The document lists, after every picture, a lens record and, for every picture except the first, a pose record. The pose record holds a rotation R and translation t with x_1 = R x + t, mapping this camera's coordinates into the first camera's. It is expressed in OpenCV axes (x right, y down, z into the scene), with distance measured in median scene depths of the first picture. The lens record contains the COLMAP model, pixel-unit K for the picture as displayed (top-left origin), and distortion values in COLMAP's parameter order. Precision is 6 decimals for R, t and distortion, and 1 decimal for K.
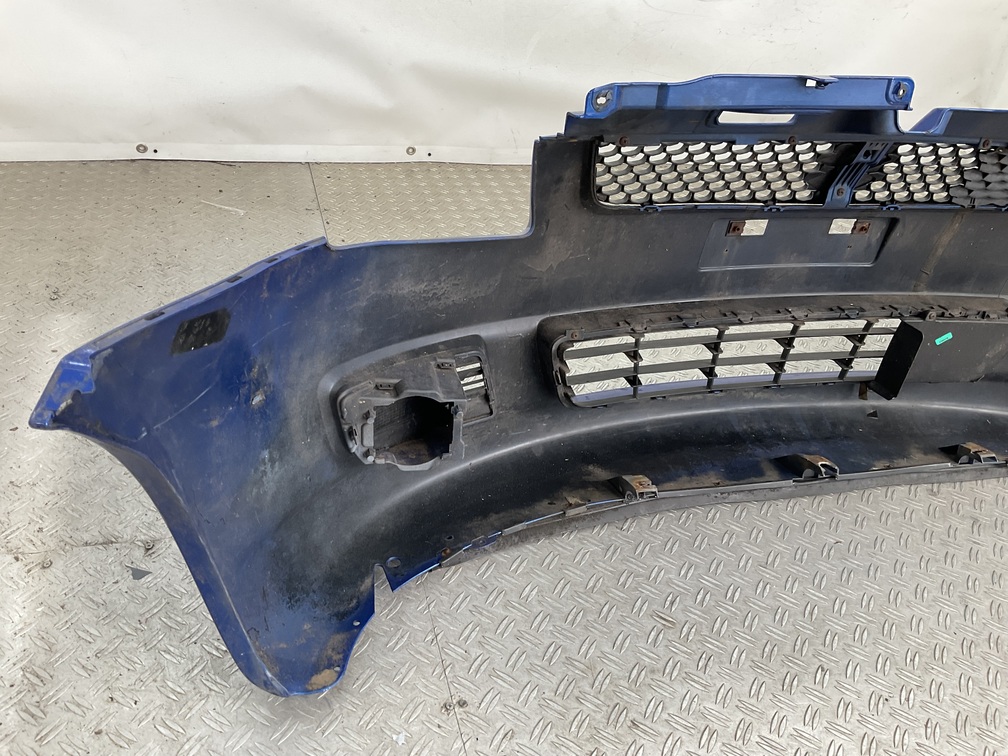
lens RADIAL K [[832.9, 0, 505.4], [0, 832.9, 383.0], [0, 0, 1]] dist [0.071094, -0.138673]
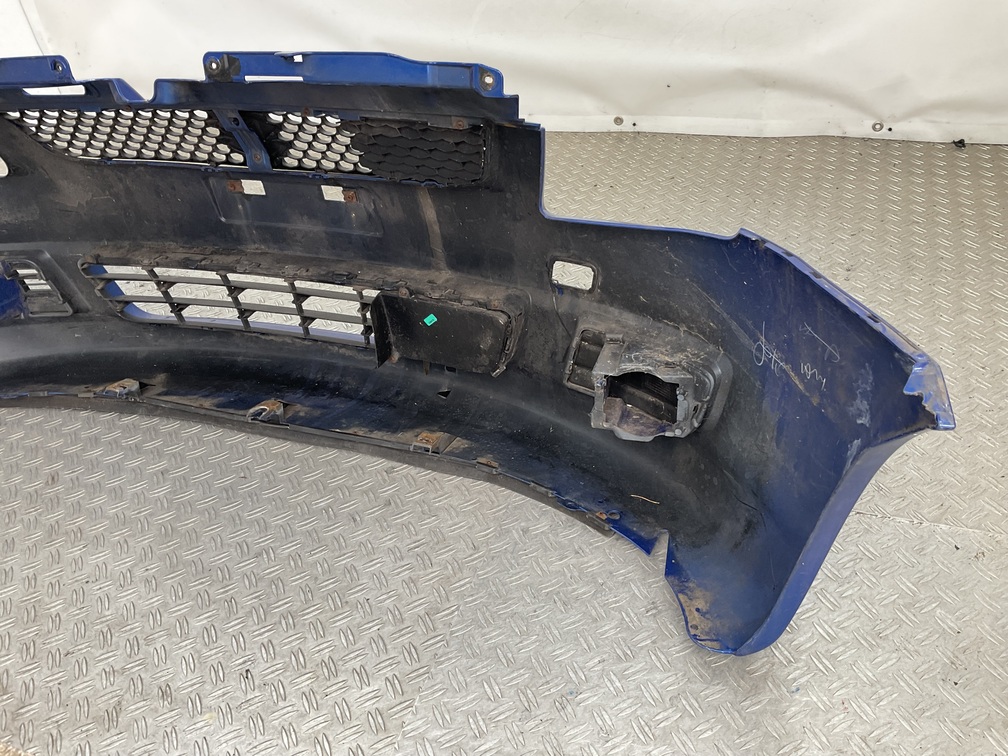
lens RADIAL K [[832.9, 0, 496.5], [0, 832.9, 382.3], [0, 0, 1]] dist [0.071094, -0.138673]
pose [[0.790259, 0.191766, -0.581993, 1.210193], [-0.173950, 0.980903, 0.087008, -0.081771], [0.587564, 0.032479, 0.808525, 0.286661]]
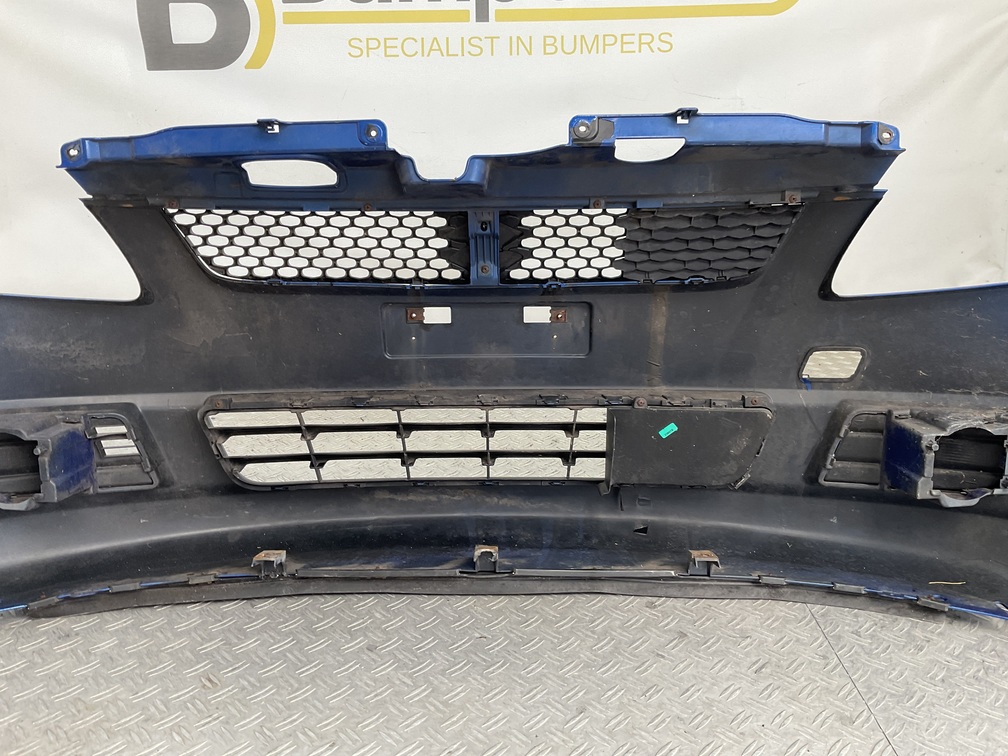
lens RADIAL K [[832.9, 0, 506.6], [0, 832.9, 372.8], [0, 0, 1]] dist [0.071094, -0.138673]
pose [[0.954725, -0.037958, -0.295058, 0.655630], [-0.058311, 0.948709, -0.310725, 0.187946], [0.291718, 0.313863, 0.903543, 0.119511]]
